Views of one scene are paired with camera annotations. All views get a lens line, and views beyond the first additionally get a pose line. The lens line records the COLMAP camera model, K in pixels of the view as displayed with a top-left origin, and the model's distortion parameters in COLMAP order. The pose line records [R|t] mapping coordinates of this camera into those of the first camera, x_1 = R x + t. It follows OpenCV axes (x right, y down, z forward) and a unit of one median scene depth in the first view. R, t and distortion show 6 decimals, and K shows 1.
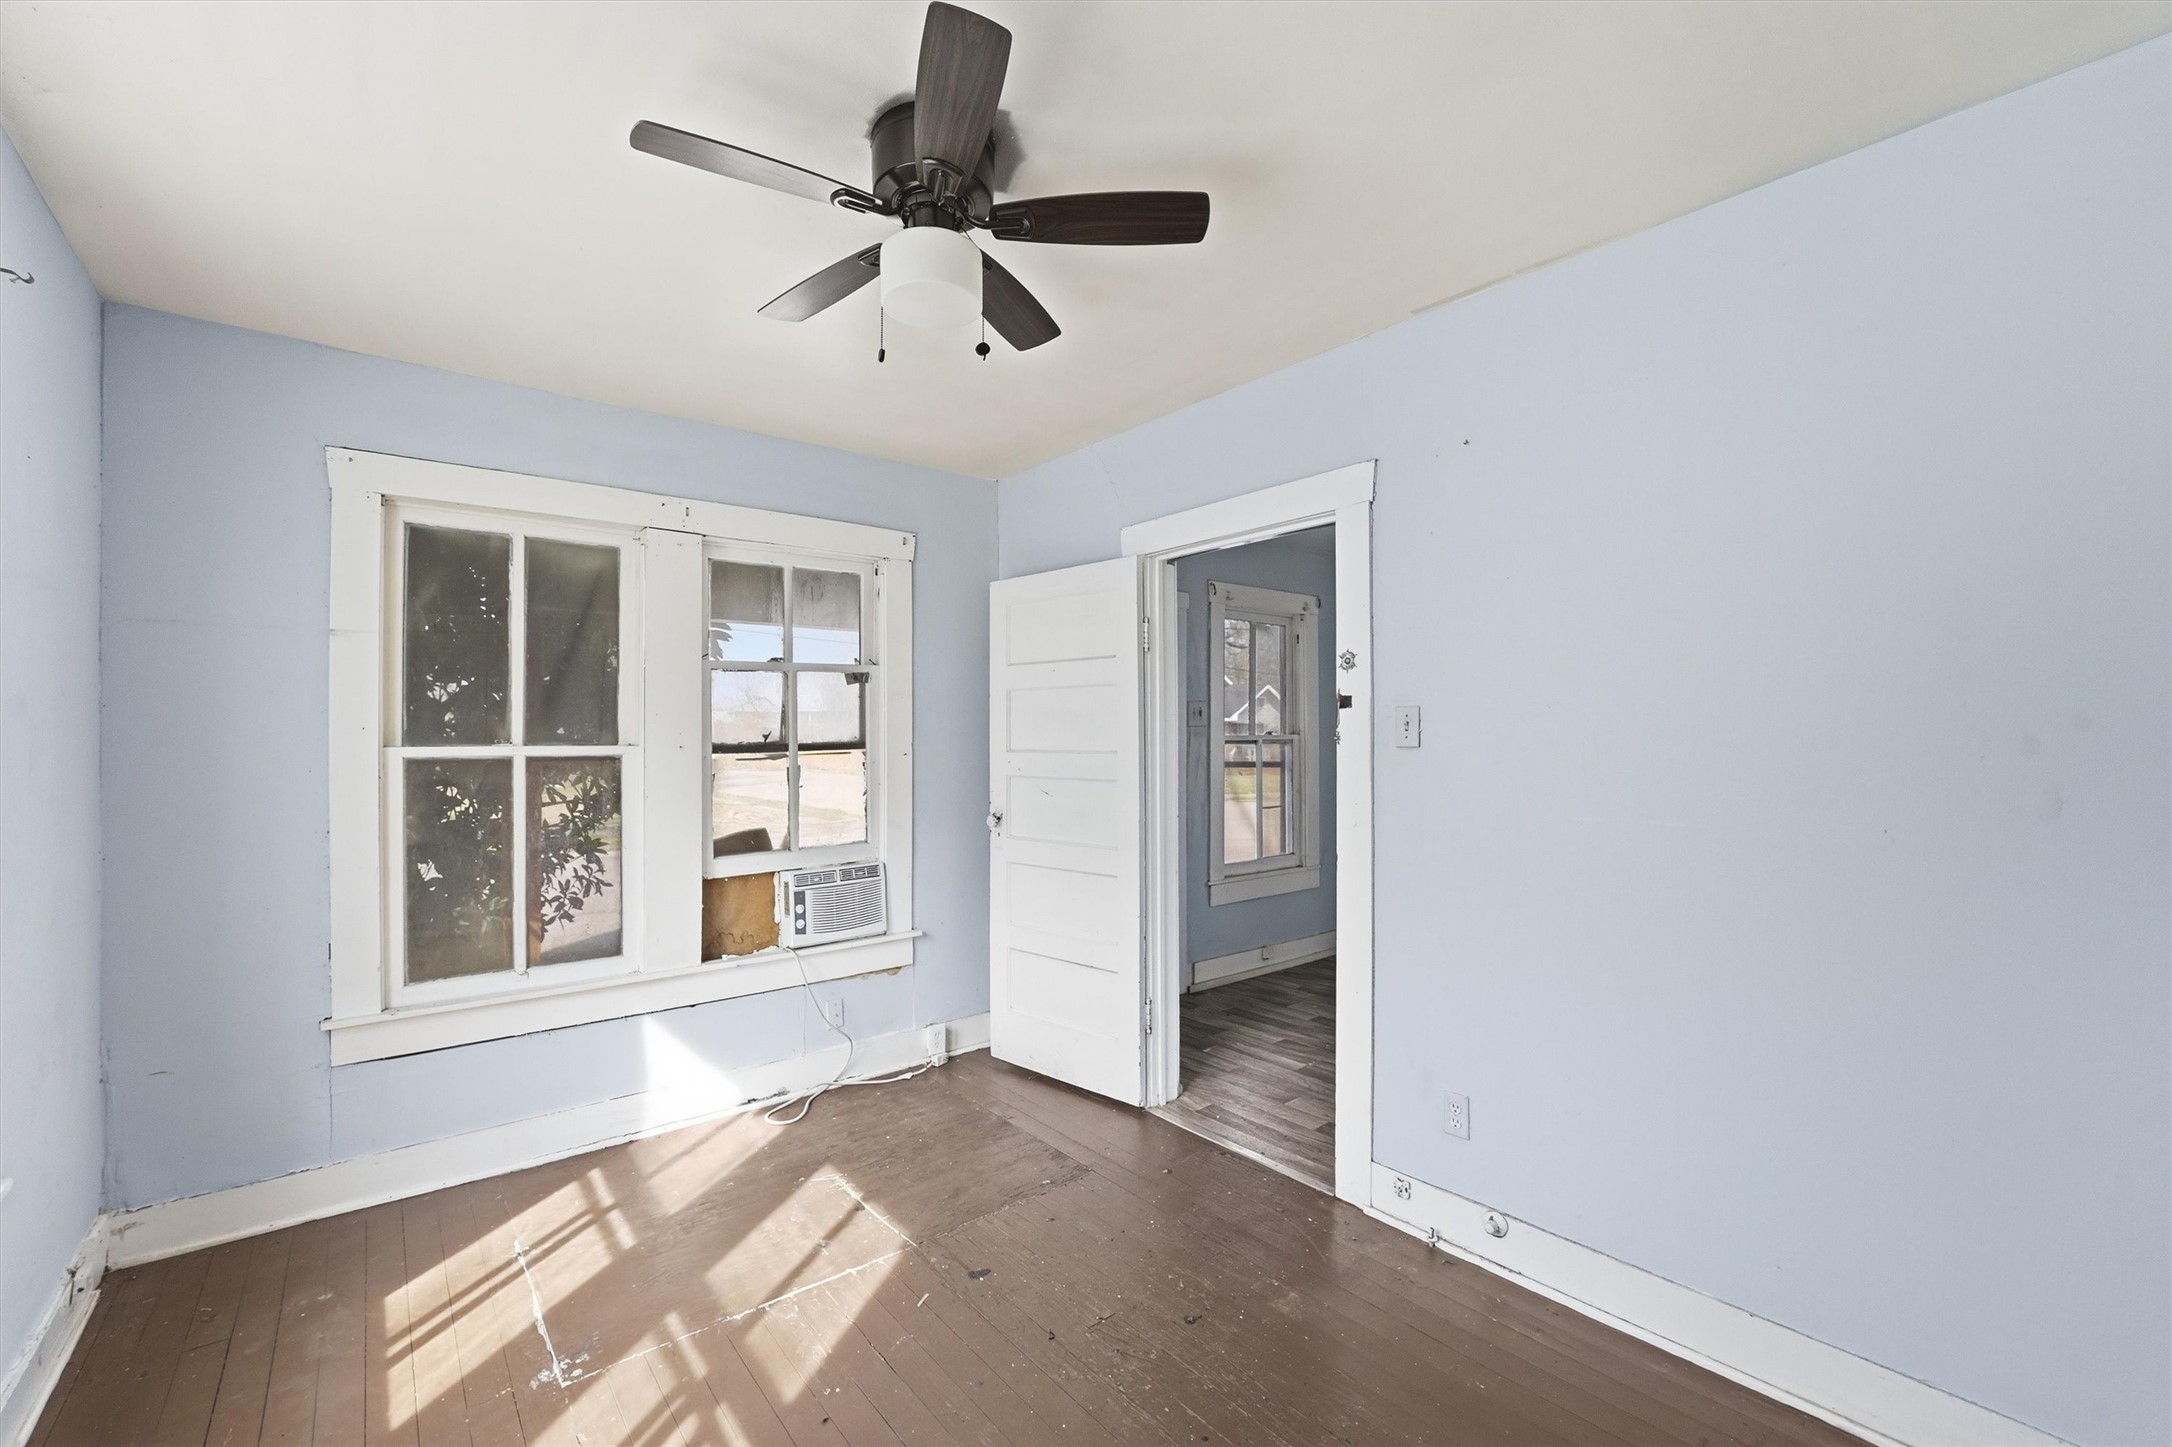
lens RADIAL K [[896.6, 0, 1082.6], [0, 896.6, 723.2], [0, 0, 1]] dist [-0.027579, 0.004441]
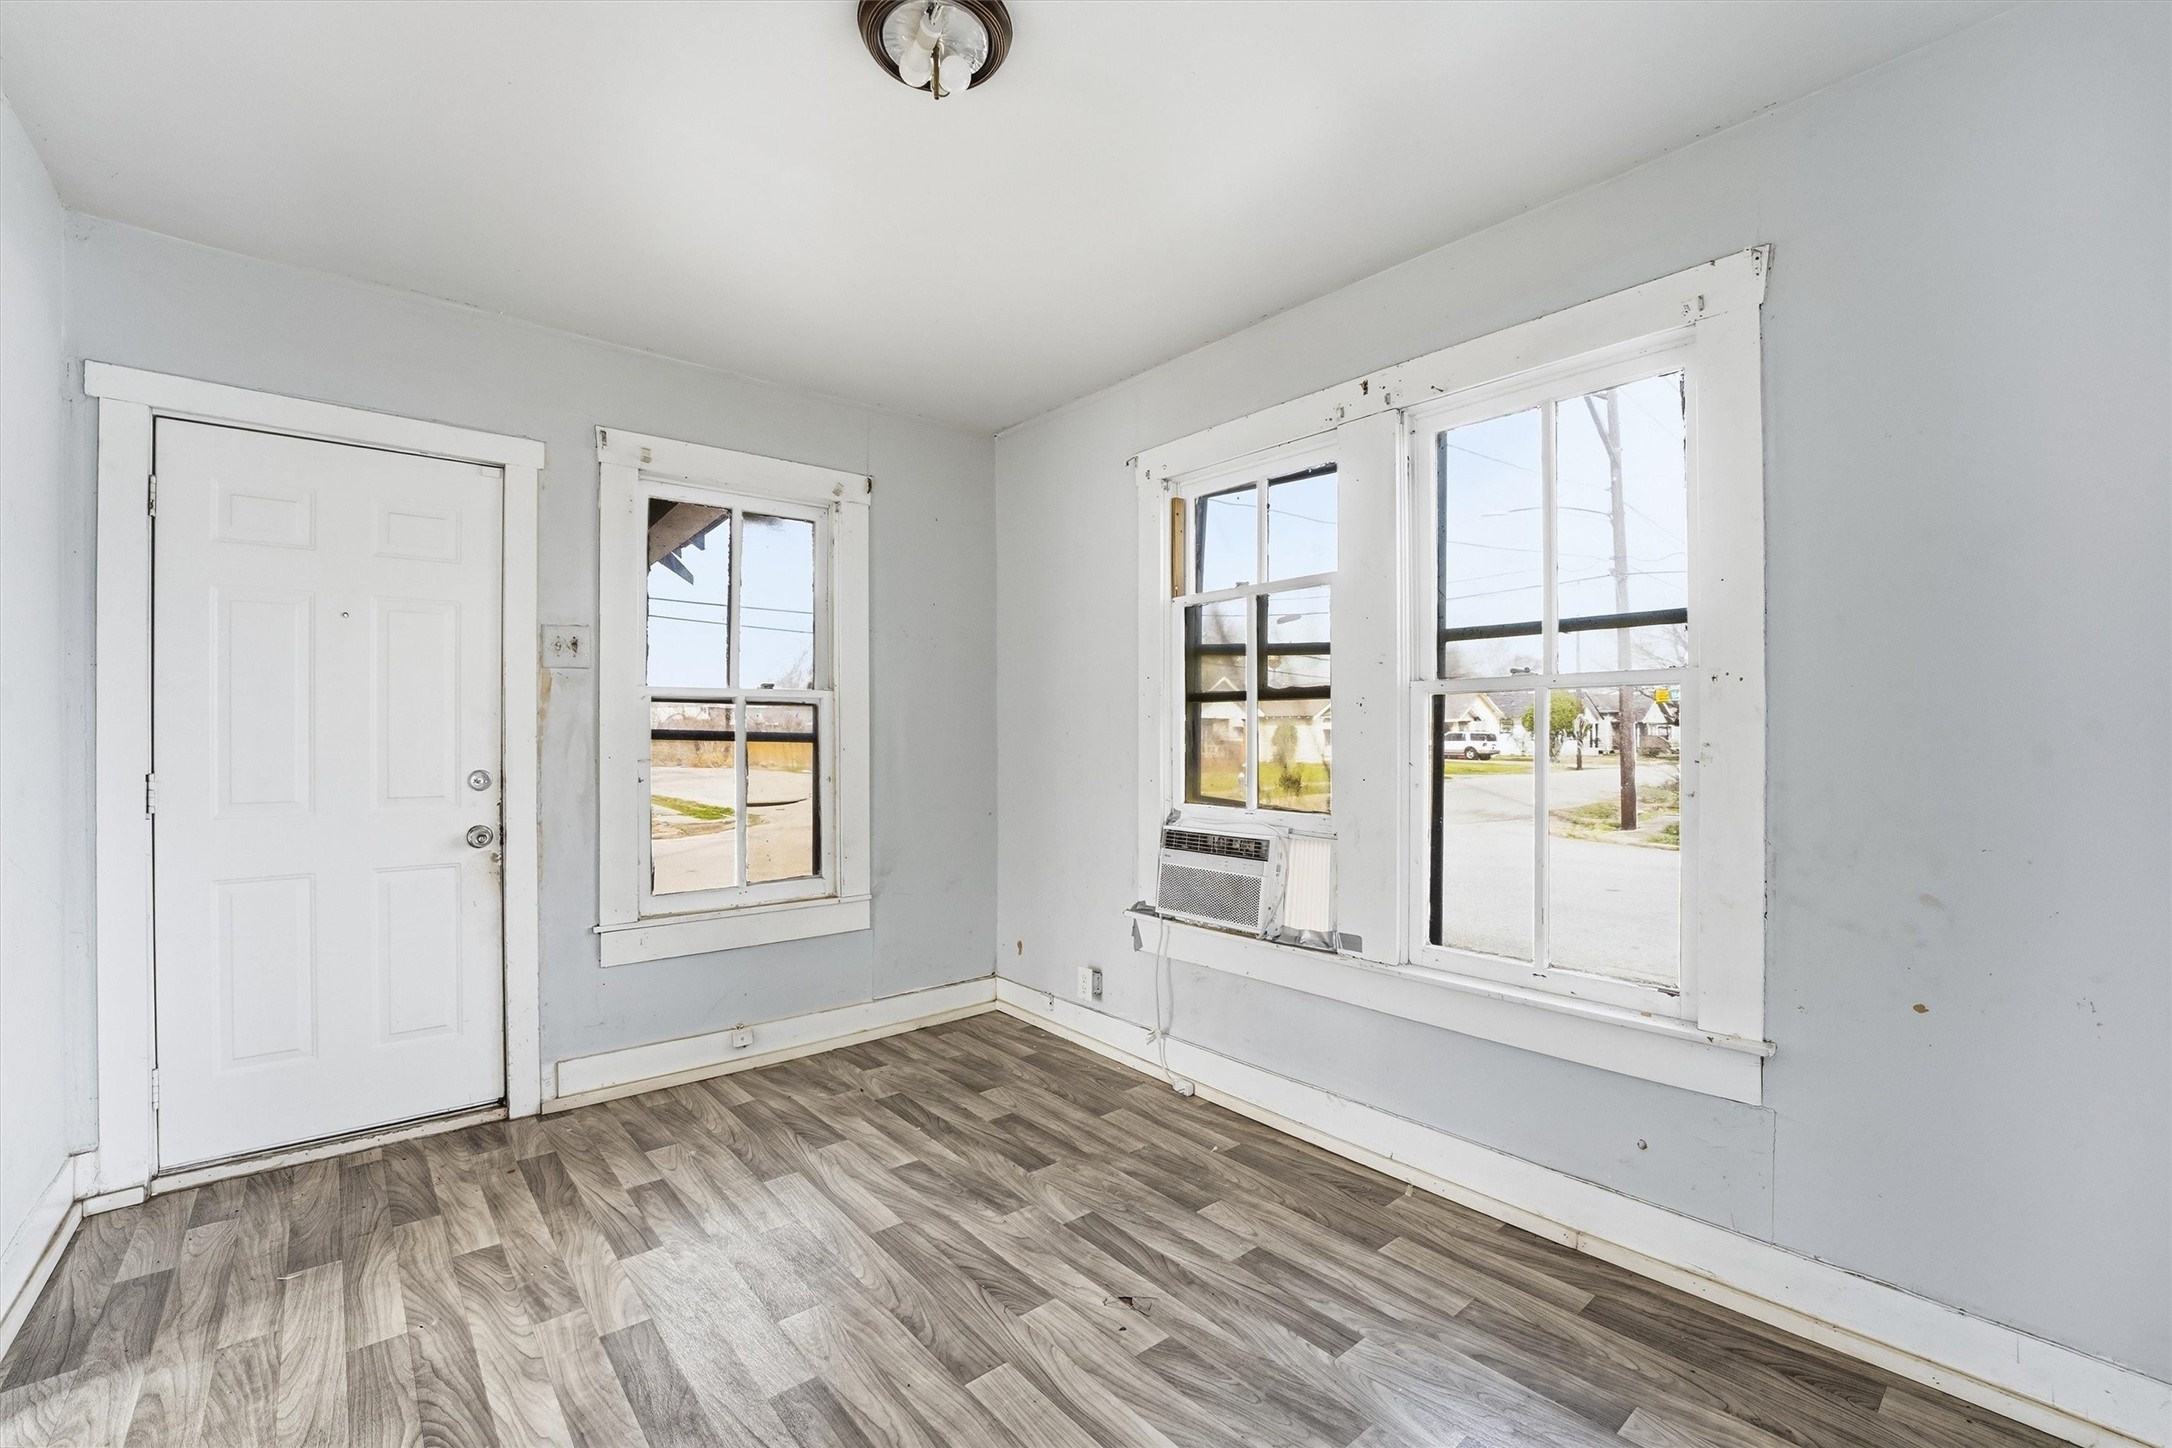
lens RADIAL K [[896.6, 0, 1082.6], [0, 896.6, 723.7], [0, 0, 1]] dist [-0.027579, 0.004441]
pose [[0.999923, 0.010211, -0.007114, 0.476107], [-0.010167, 0.999929, 0.006216, 0.034201], [0.007177, -0.006143, 0.999955, 0.406314]]
